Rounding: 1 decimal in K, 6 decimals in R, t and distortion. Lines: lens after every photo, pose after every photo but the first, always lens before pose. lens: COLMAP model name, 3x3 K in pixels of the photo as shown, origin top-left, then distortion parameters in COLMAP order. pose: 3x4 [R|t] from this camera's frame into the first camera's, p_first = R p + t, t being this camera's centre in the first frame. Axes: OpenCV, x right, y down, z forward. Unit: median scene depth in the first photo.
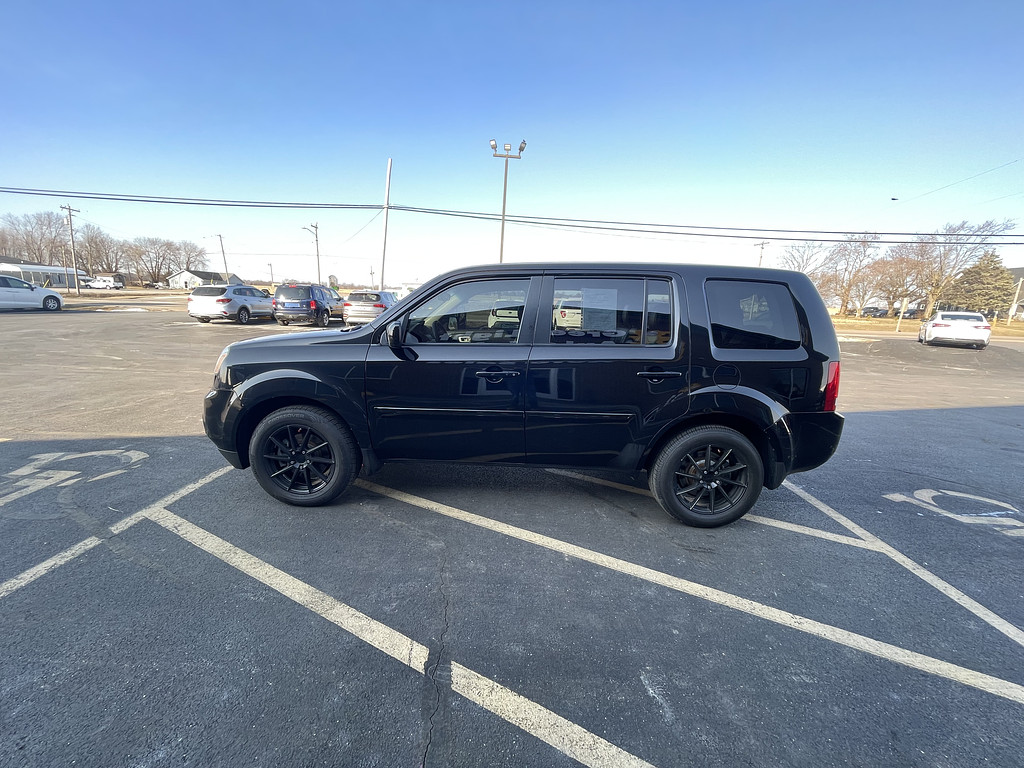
lens RADIAL K [[413.1, 0, 508.1], [0, 413.1, 387.6], [0, 0, 1]] dist [-0.001132, 0.000631]
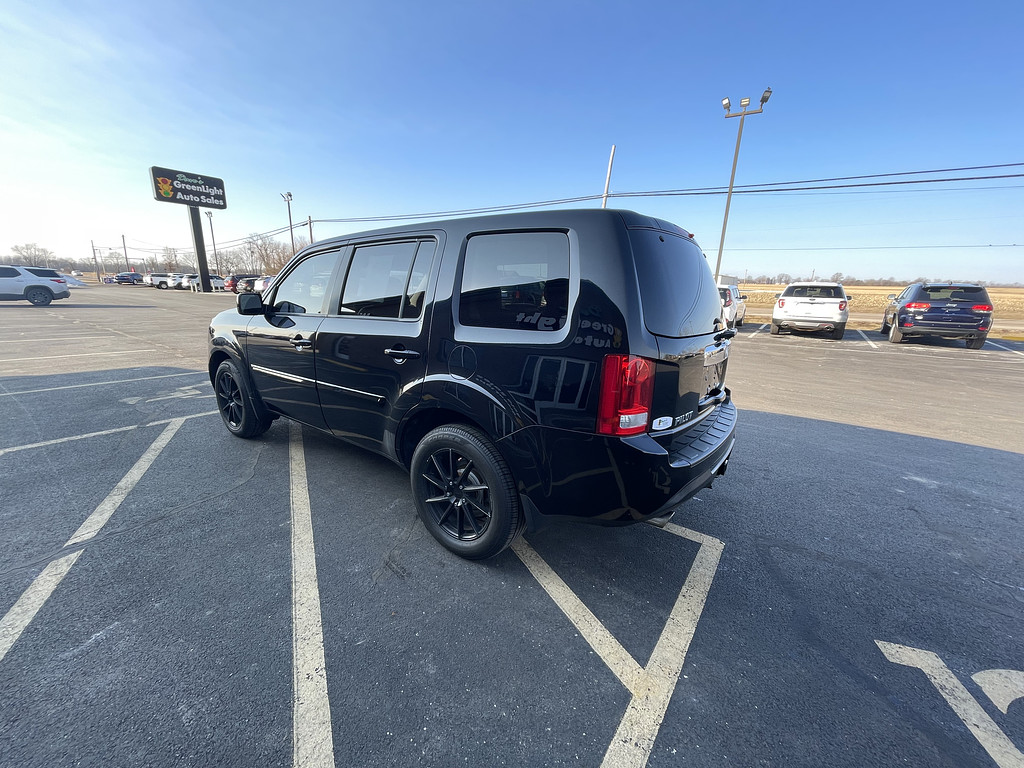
lens RADIAL K [[411.2, 0, 508.0], [0, 411.2, 389.7], [0, 0, 1]] dist [-0.000815, 0.000458]
pose [[0.821455, 0.120789, -0.557334, 0.163724], [-0.108012, 0.992576, 0.055918, -0.004789], [0.559951, 0.014265, 0.828403, 0.068302]]
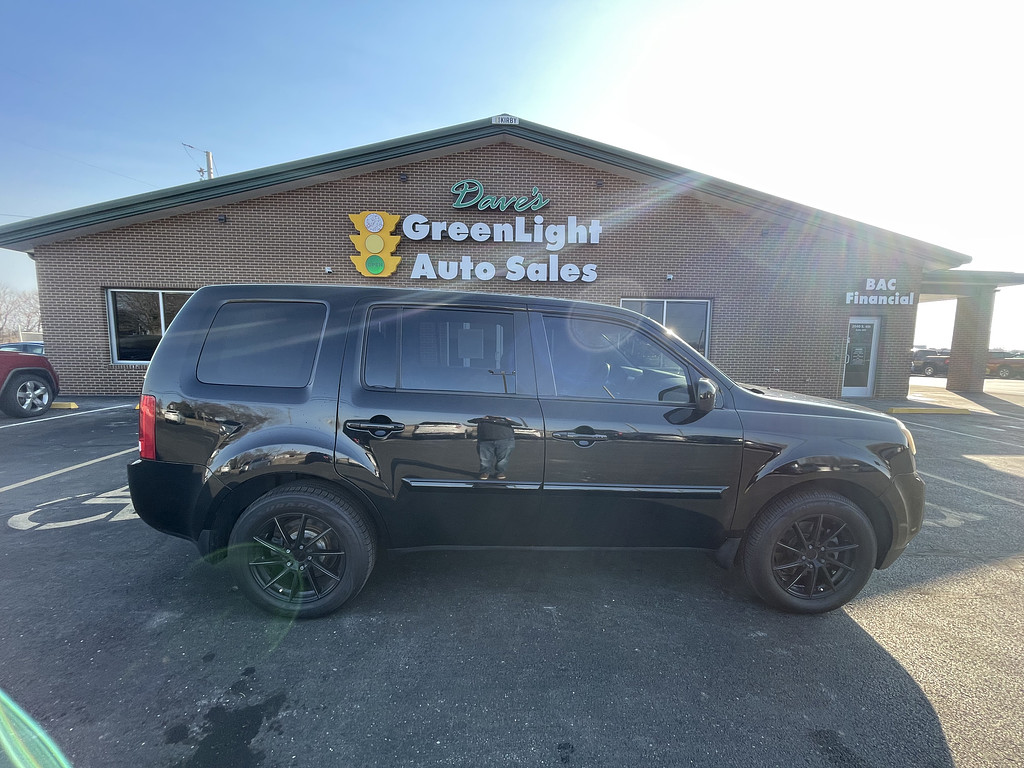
lens RADIAL K [[408.1, 0, 508.3], [0, 408.1, 395.4], [0, 0, 1]] dist [-0.002730, -0.000461]
pose [[-0.995395, -0.052320, -0.080317, 0.031783], [-0.075390, 0.944790, 0.318885, -0.077555], [0.059199, 0.323472, -0.944384, 0.389667]]
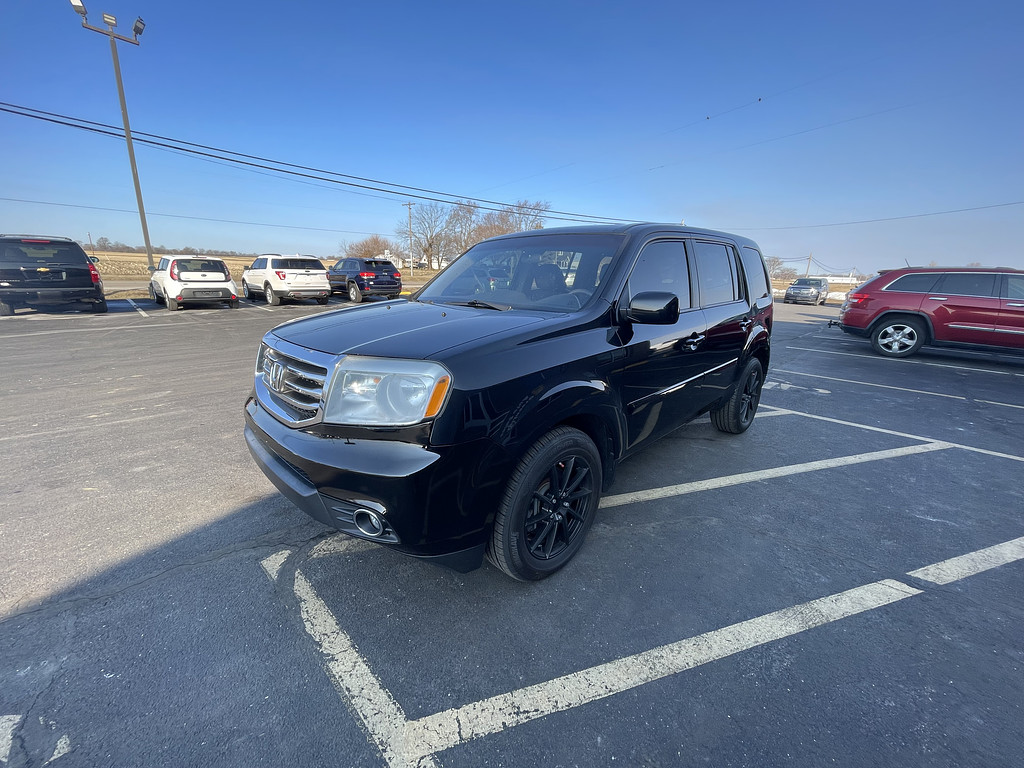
lens RADIAL K [[413.1, 0, 508.1], [0, 413.1, 387.6], [0, 0, 1]] dist [-0.001132, 0.000631]
pose [[0.692117, -0.216495, 0.688552, -0.168492], [0.149087, 0.976265, 0.157098, -0.023564], [-0.706220, -0.006076, 0.707966, 0.098829]]
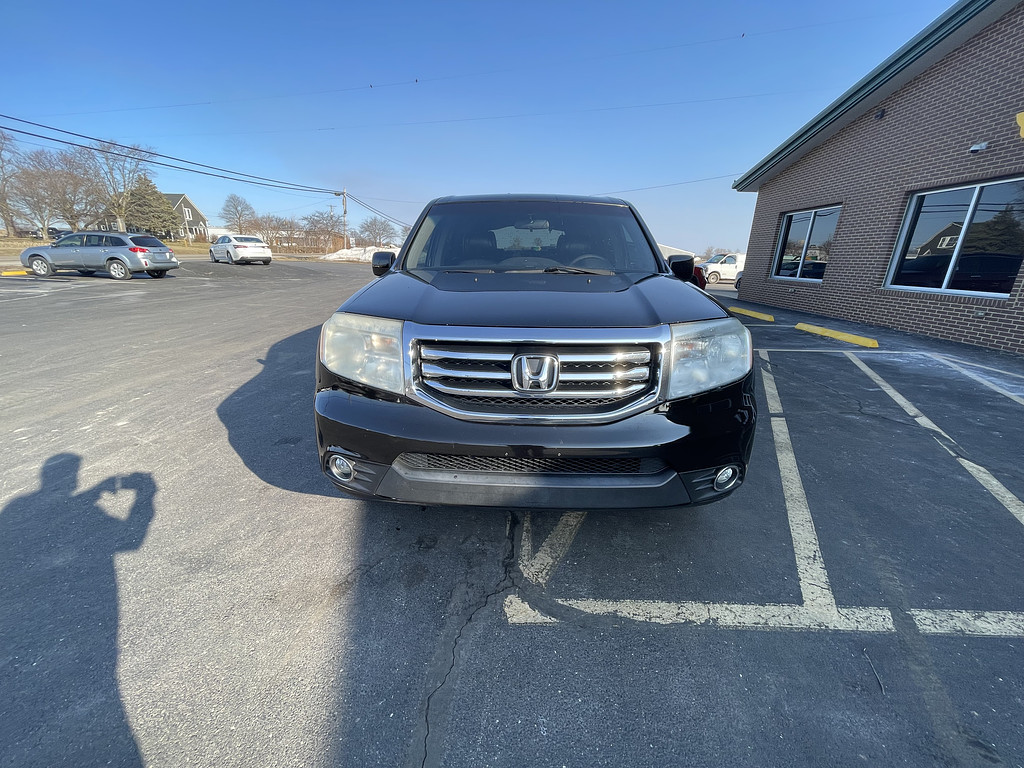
lens RADIAL K [[408.1, 0, 508.3], [0, 408.1, 395.4], [0, 0, 1]] dist [-0.002730, -0.000461]
pose [[0.001475, -0.368991, 0.929432, -0.213046], [0.178294, 0.914638, 0.362834, -0.045041], [-0.983976, 0.165177, 0.067138, 0.223306]]
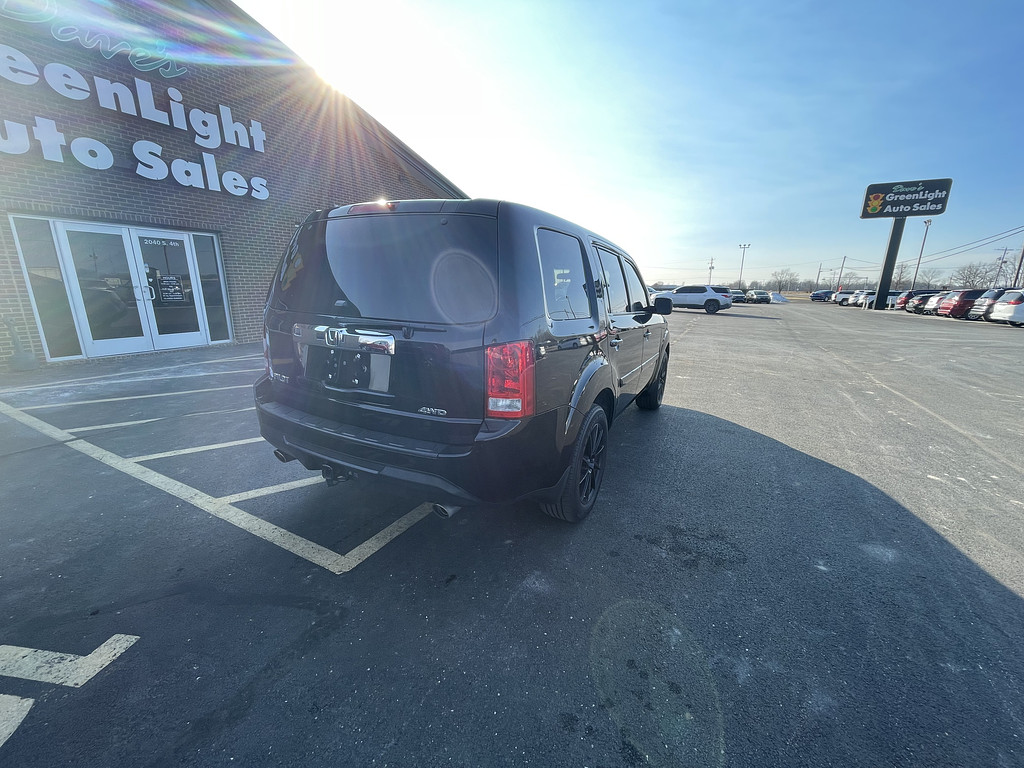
lens RADIAL K [[411.2, 0, 508.0], [0, 411.2, 389.7], [0, 0, 1]] dist [-0.000815, 0.000458]
pose [[-0.444615, 0.168525, -0.879725, 0.227334], [-0.219072, 0.931855, 0.289231, -0.047382], [0.868519, 0.321319, -0.377397, 0.304290]]
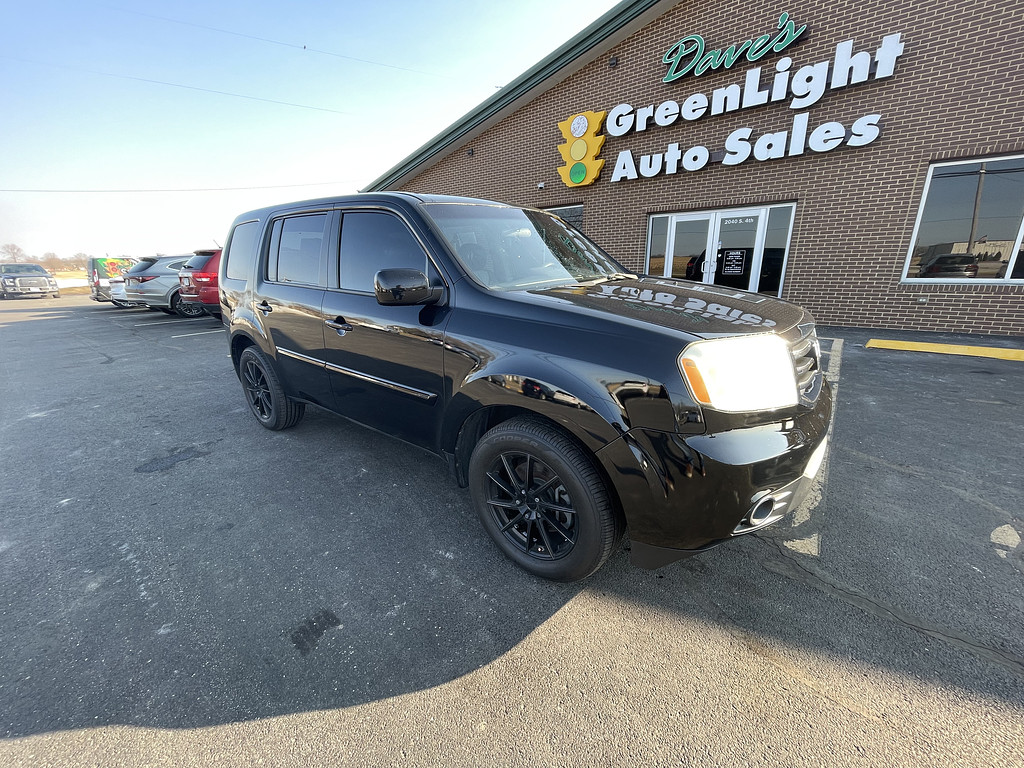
lens RADIAL K [[411.2, 0, 508.0], [0, 411.2, 389.7], [0, 0, 1]] dist [-0.000815, 0.000458]
pose [[-0.796163, -0.208986, 0.567847, -0.132676], [0.104913, 0.876570, 0.469701, -0.068520], [-0.595918, 0.433533, -0.675967, 0.347579]]
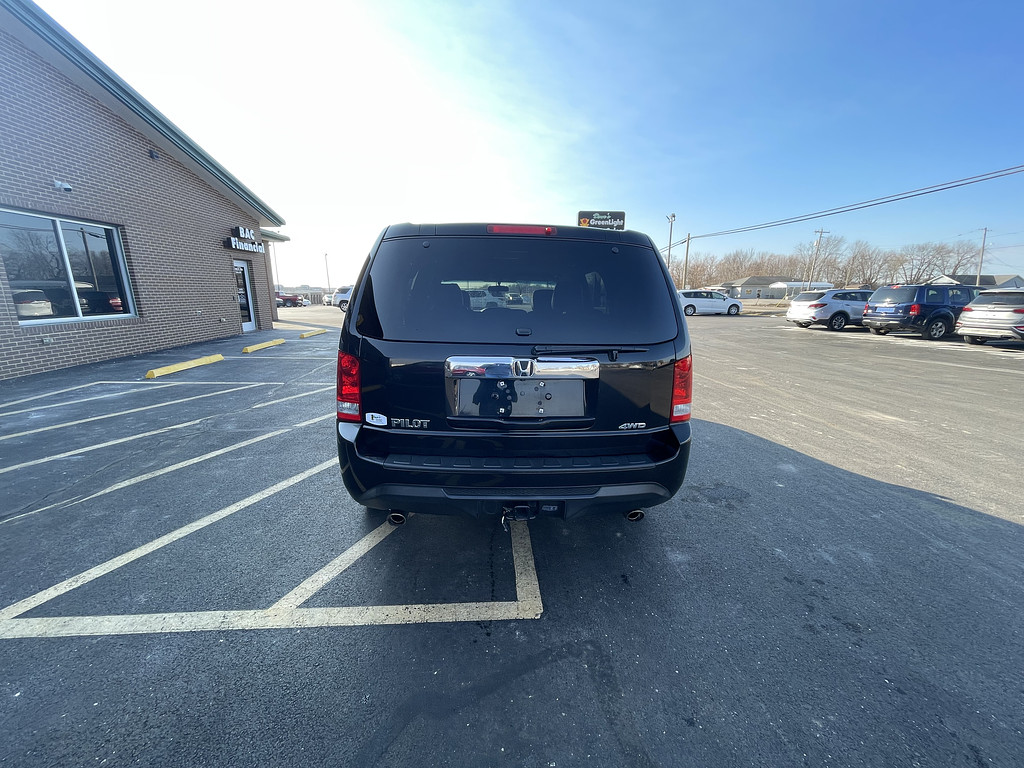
lens RADIAL K [[413.1, 0, 508.1], [0, 413.1, 387.6], [0, 0, 1]] dist [-0.001132, 0.000631]
pose [[0.087211, 0.181156, -0.979580, 0.251647], [-0.204936, 0.965557, 0.160317, -0.028688], [0.974882, 0.186770, 0.121333, 0.198713]]
